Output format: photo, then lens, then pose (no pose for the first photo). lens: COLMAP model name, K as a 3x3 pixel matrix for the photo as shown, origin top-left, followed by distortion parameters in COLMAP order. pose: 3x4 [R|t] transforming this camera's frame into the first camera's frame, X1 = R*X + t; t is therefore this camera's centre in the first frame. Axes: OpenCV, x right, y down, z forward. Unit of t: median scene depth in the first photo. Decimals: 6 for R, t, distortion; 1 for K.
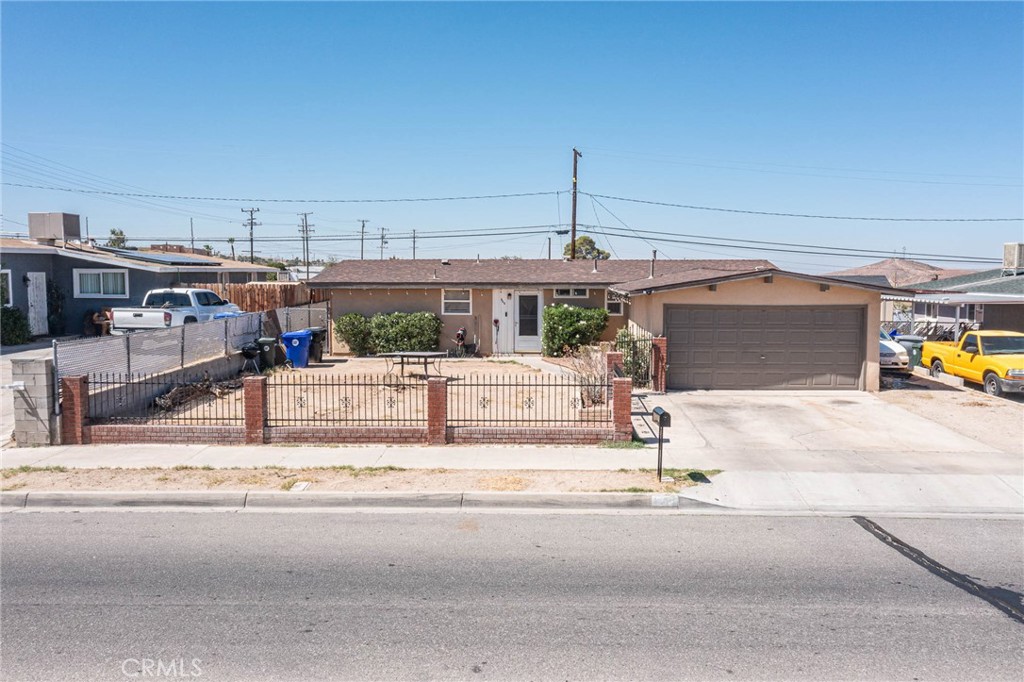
lens RADIAL K [[841.5, 0, 512.0], [0, 841.5, 341.0], [0, 0, 1]] dist [-0.009192, -0.002084]
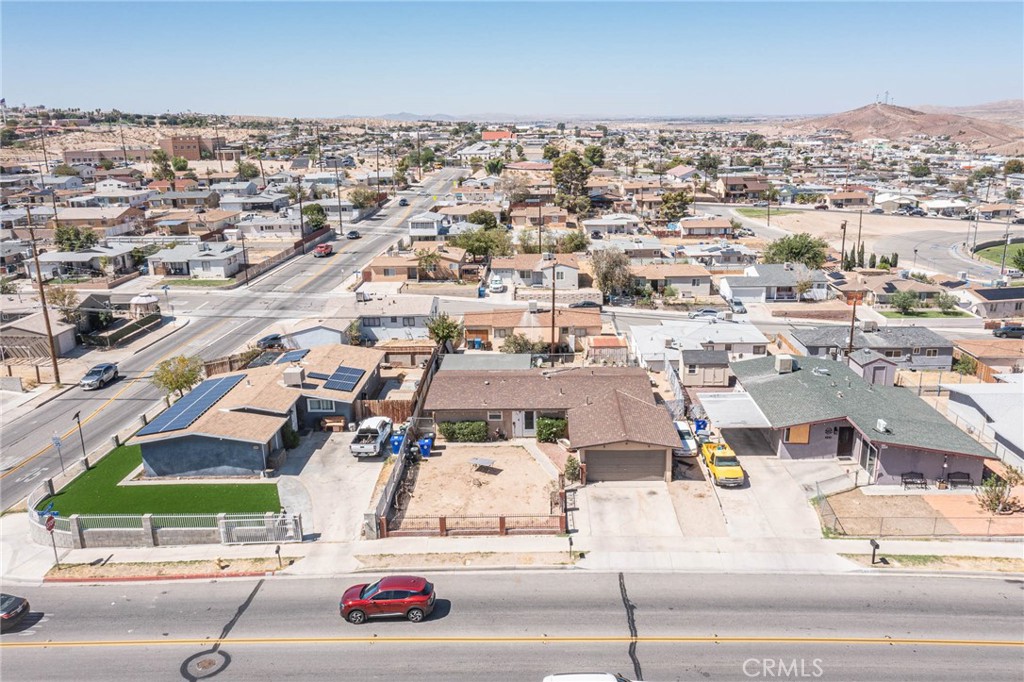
lens RADIAL K [[808.6, 0, 512.0], [0, 808.6, 341.0], [0, 0, 1]] dist [-0.009117, -0.000451]
pose [[0.999680, -0.025147, 0.002880, -0.030079], [0.024131, 0.981217, 0.191393, -0.754954], [-0.007639, -0.191262, 0.981509, -1.171588]]
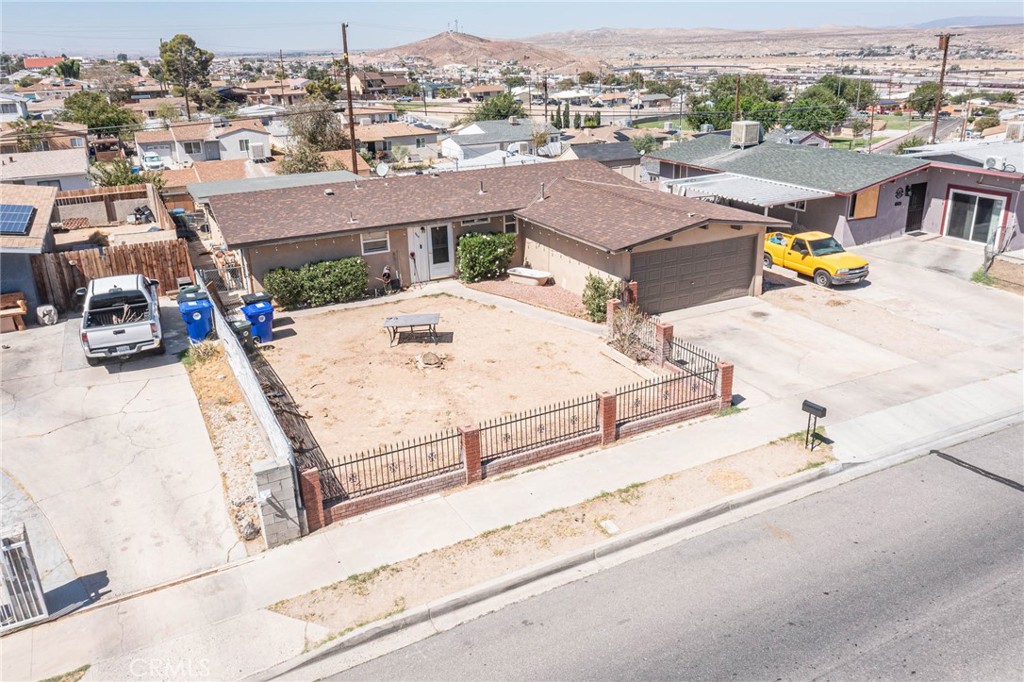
lens RADIAL K [[808.6, 0, 512.0], [0, 808.6, 341.0], [0, 0, 1]] dist [-0.009117, -0.000451]
pose [[0.874562, -0.192090, 0.445244, -0.474565], [0.067456, 0.957459, 0.280573, -0.242489], [-0.480198, -0.215345, 0.850316, 0.055722]]
